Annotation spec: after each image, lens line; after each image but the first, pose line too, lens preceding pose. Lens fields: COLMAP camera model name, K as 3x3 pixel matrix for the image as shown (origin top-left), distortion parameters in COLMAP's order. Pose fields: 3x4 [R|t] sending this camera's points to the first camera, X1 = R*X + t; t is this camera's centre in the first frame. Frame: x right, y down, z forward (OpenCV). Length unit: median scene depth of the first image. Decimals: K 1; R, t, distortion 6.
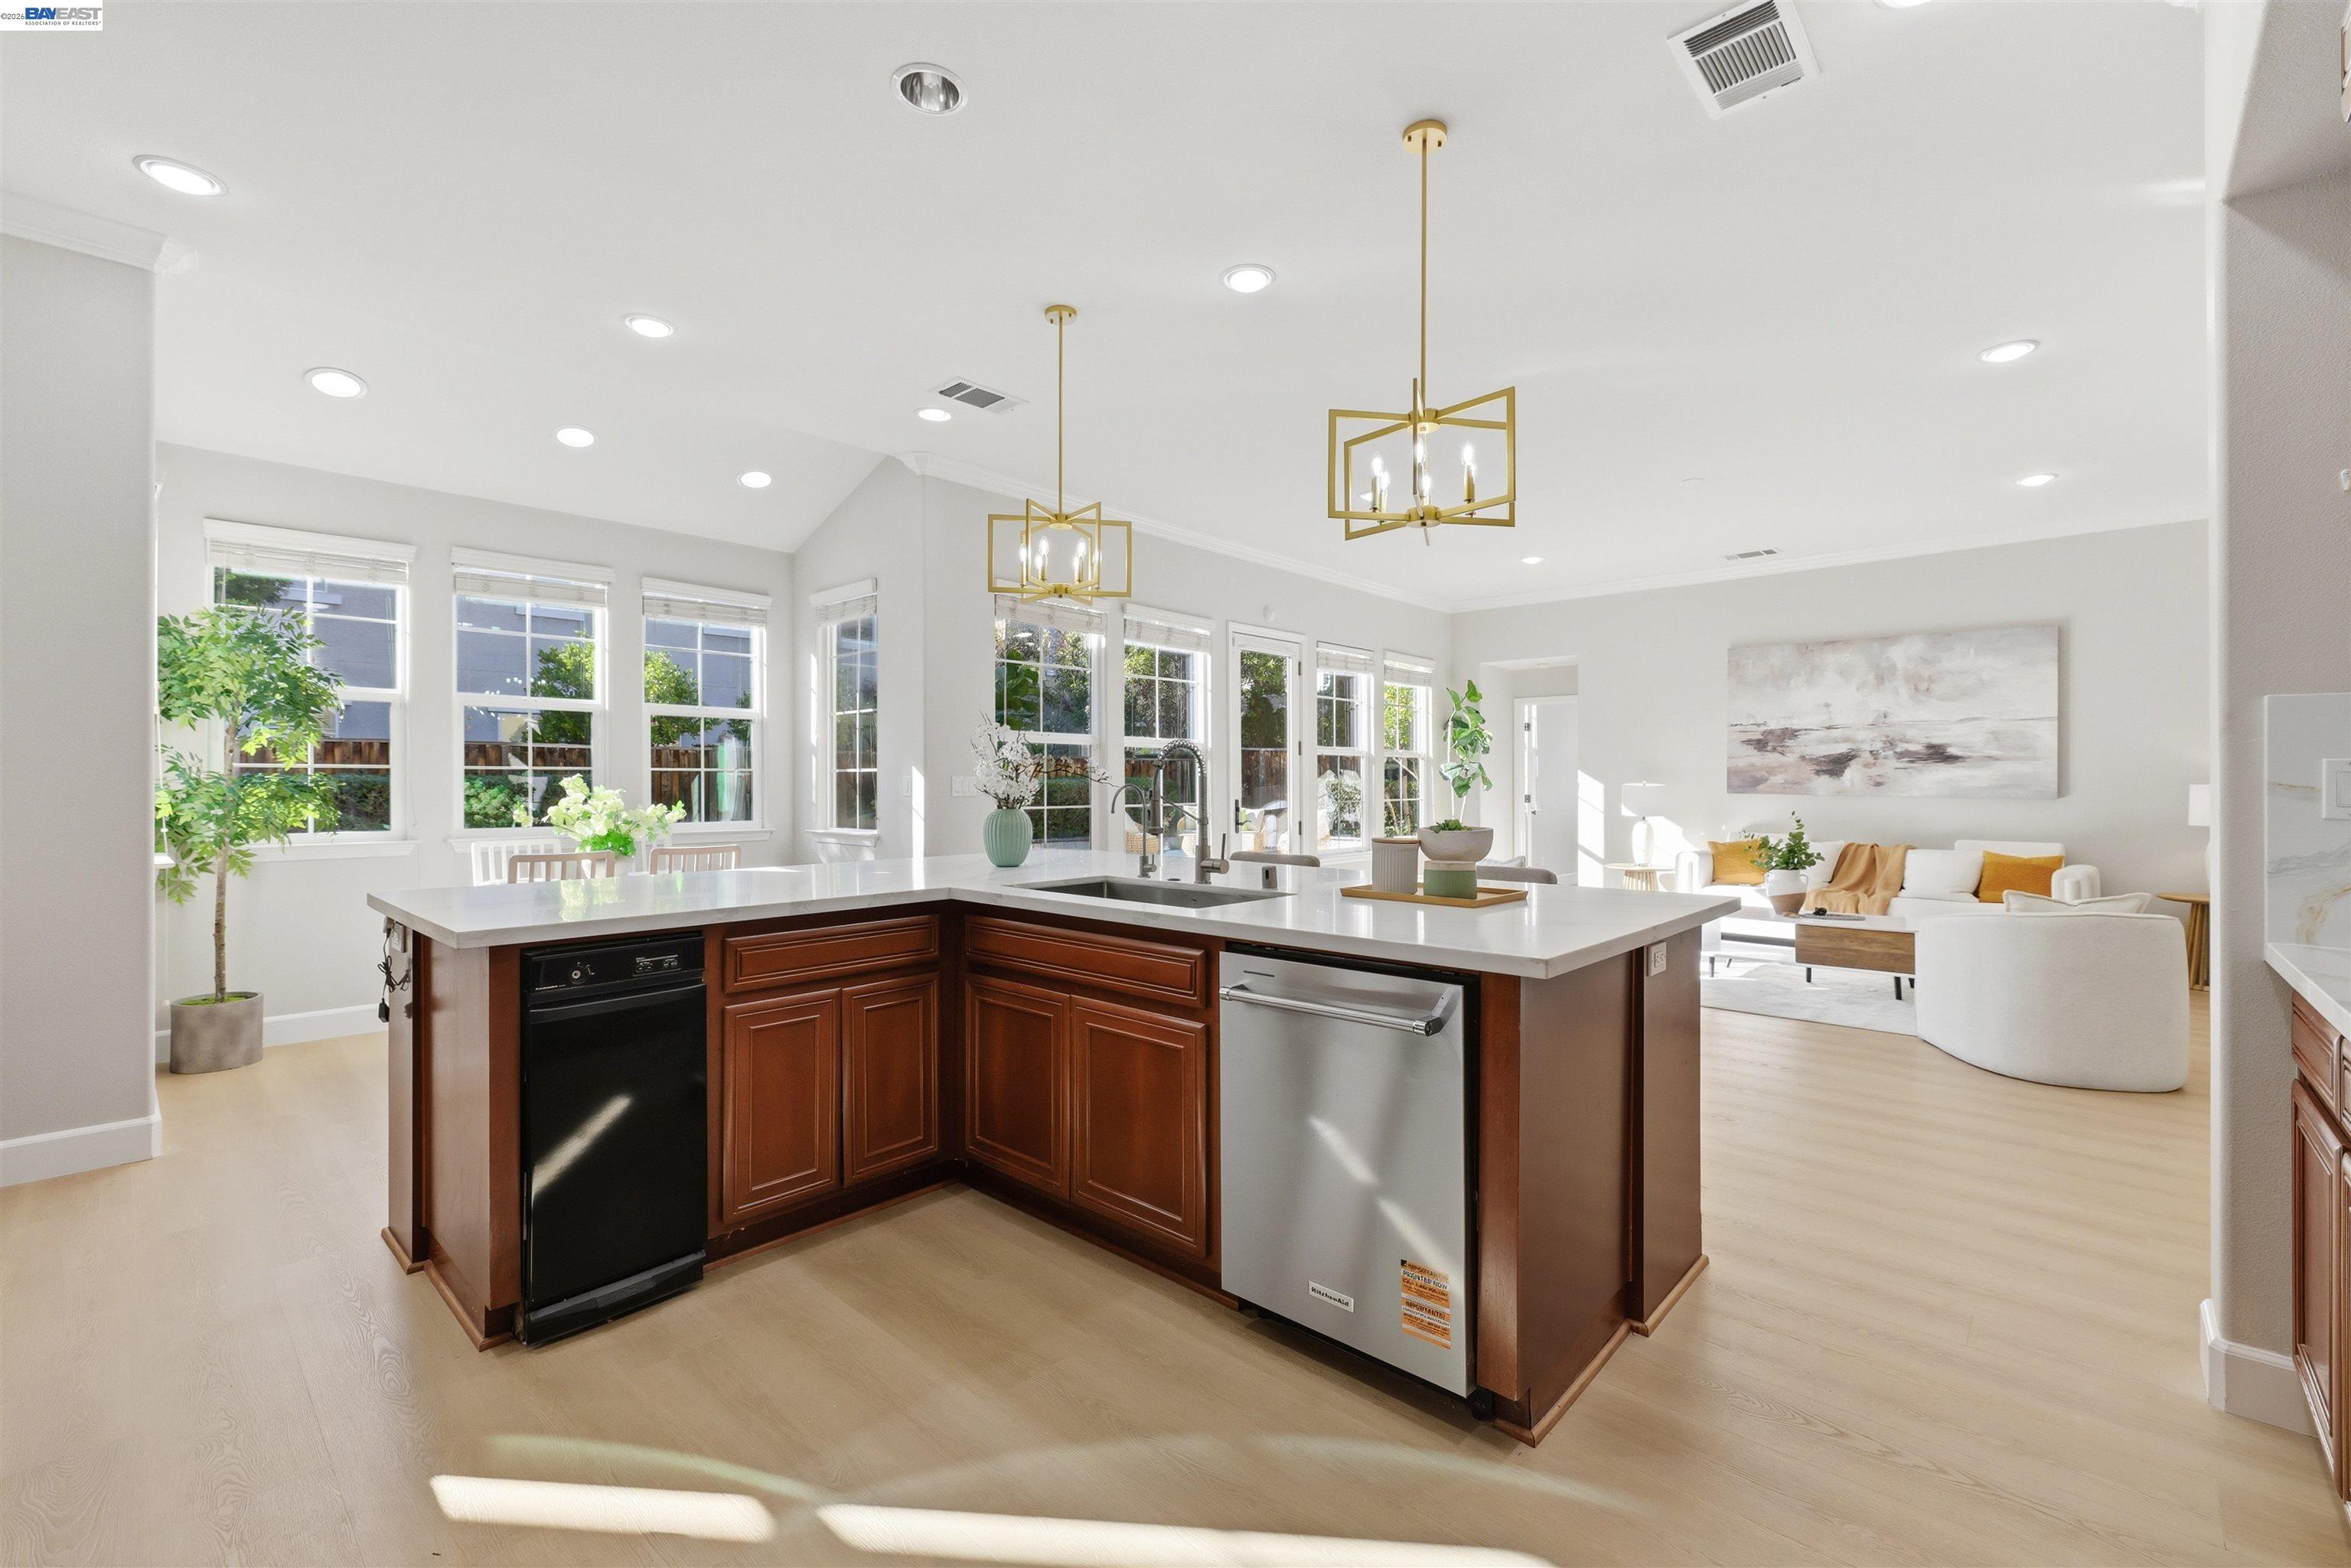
lens RADIAL K [[993.3, 0, 1177.5], [0, 993.3, 785.6], [0, 0, 1]] dist [0.001429, 0.000494]
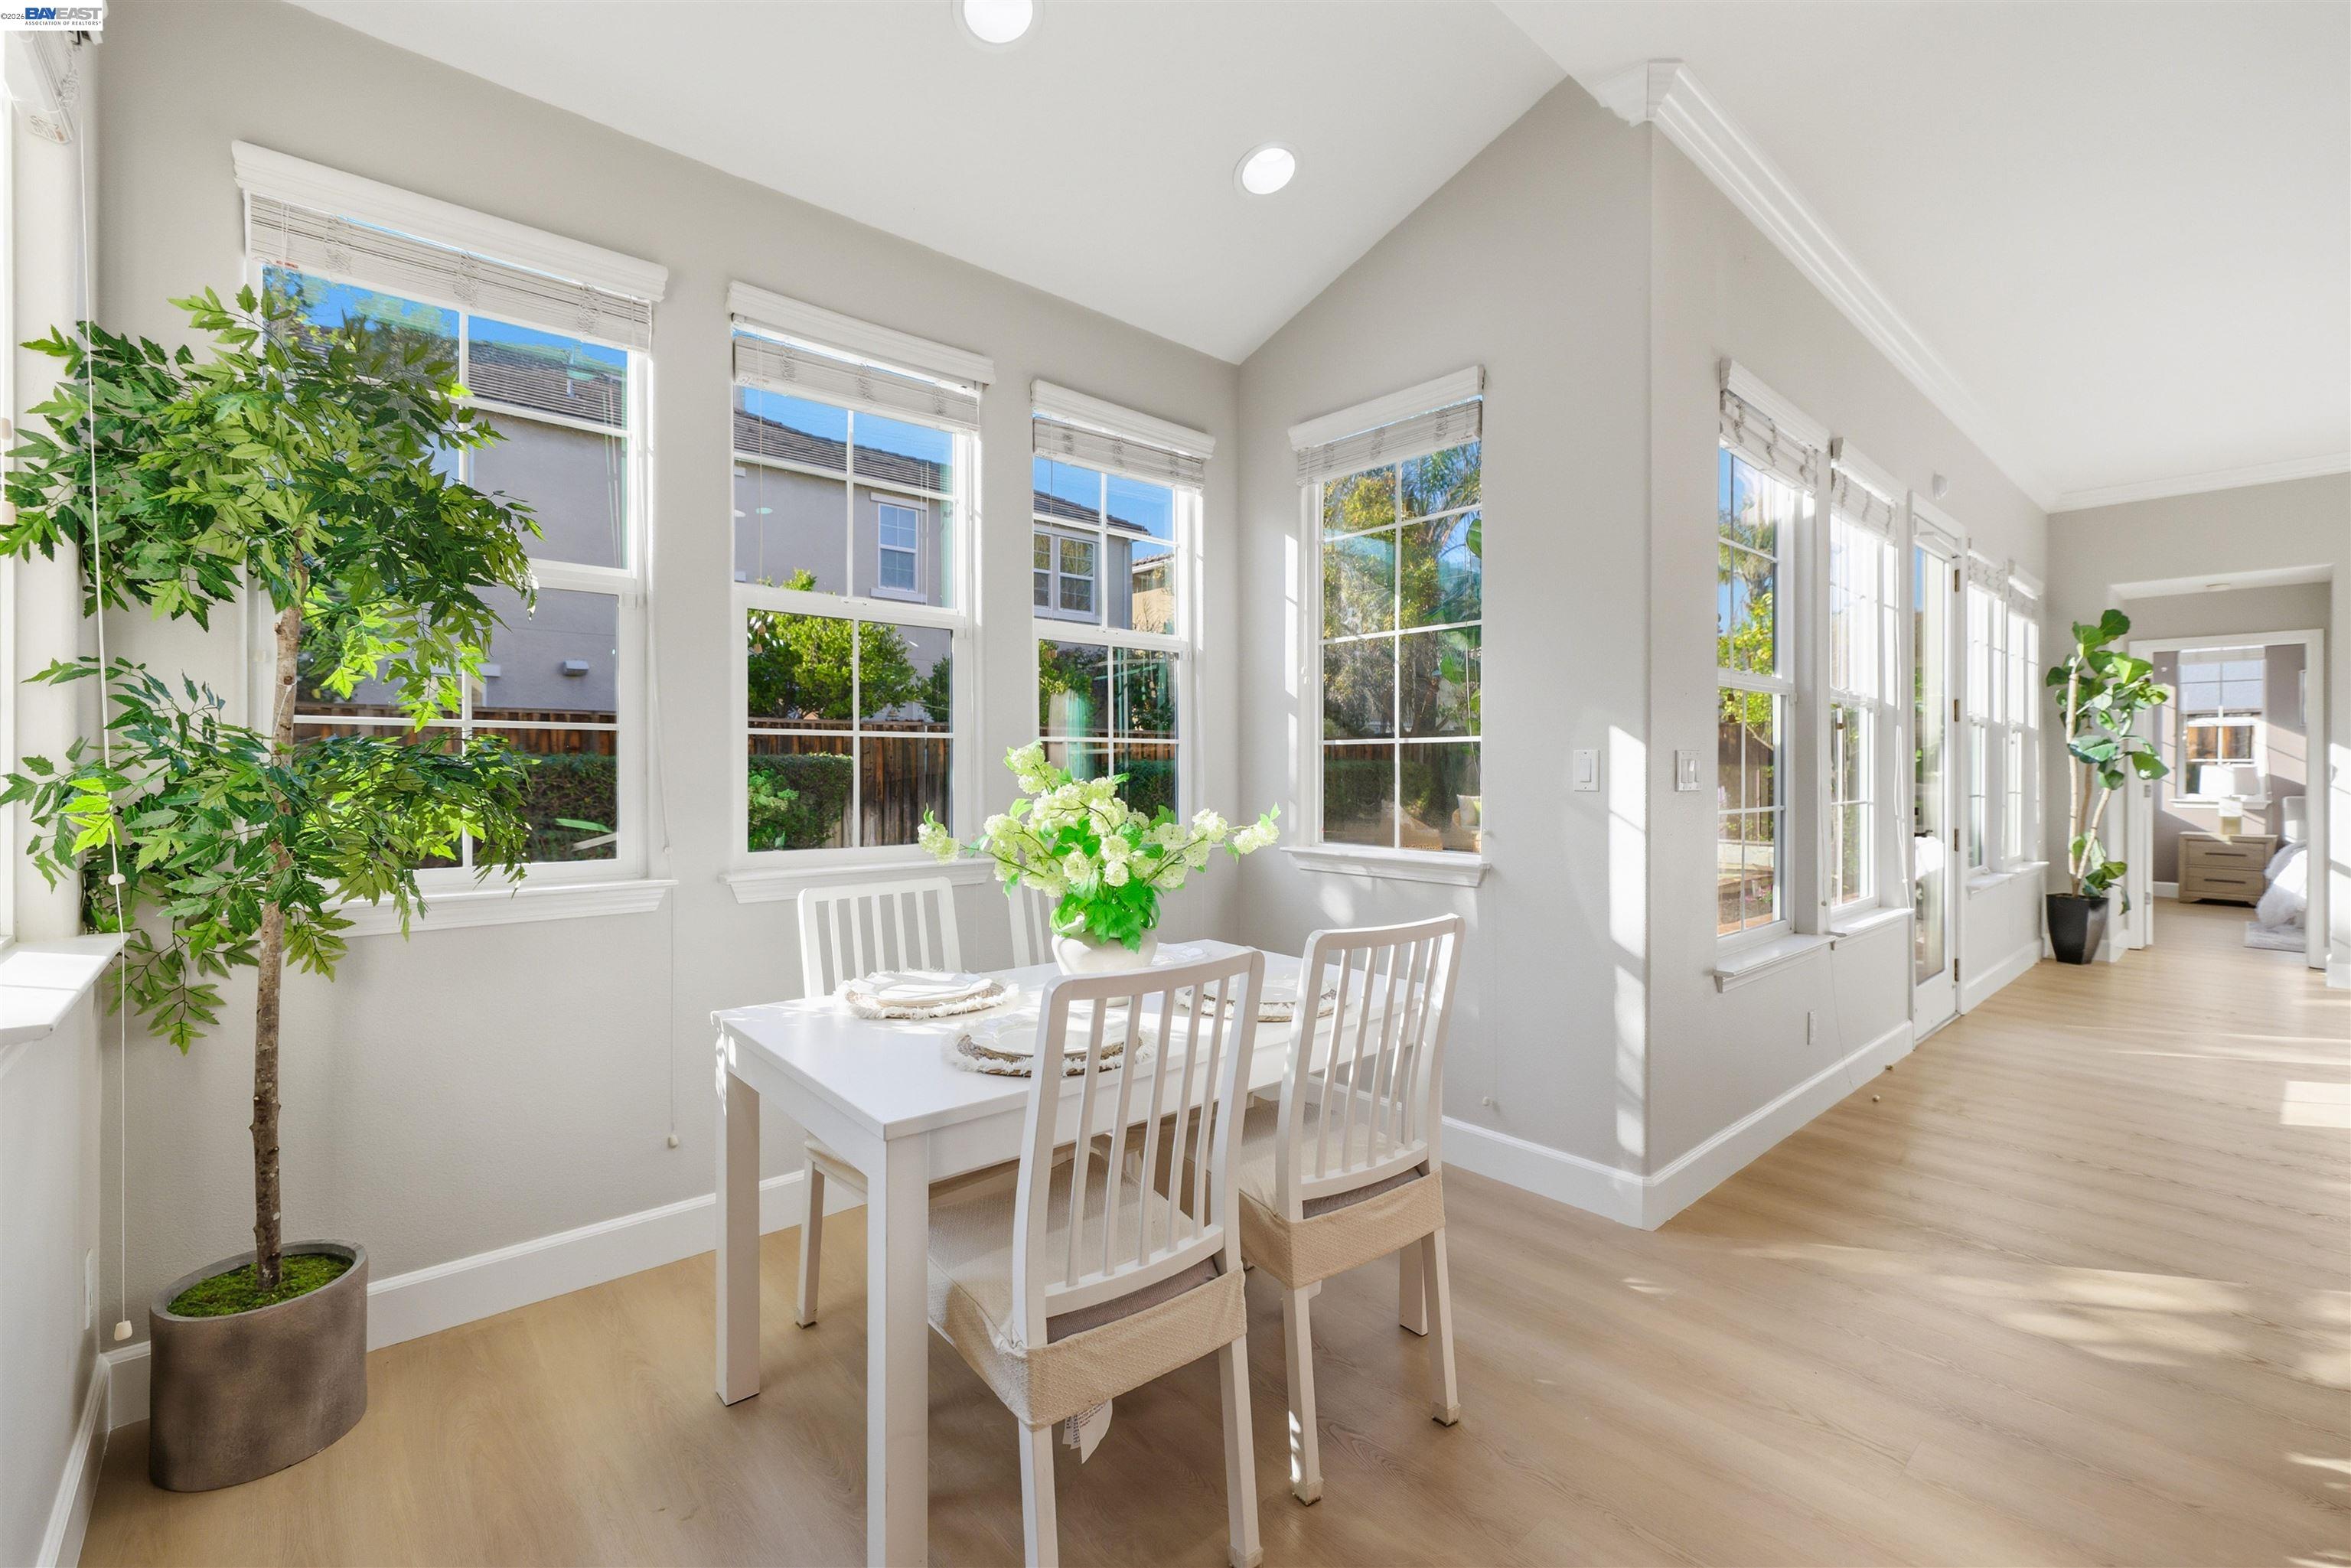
lens RADIAL K [[1001.6, 0, 1185.6], [0, 1001.6, 774.8], [0, 0, 1]] dist [-0.000741, 0.000008]
pose [[0.996553, 0.000908, -0.082958, -0.332242], [-0.000438, 0.999984, 0.005689, 0.001183], [0.082962, -0.005633, 0.996537, 0.375035]]
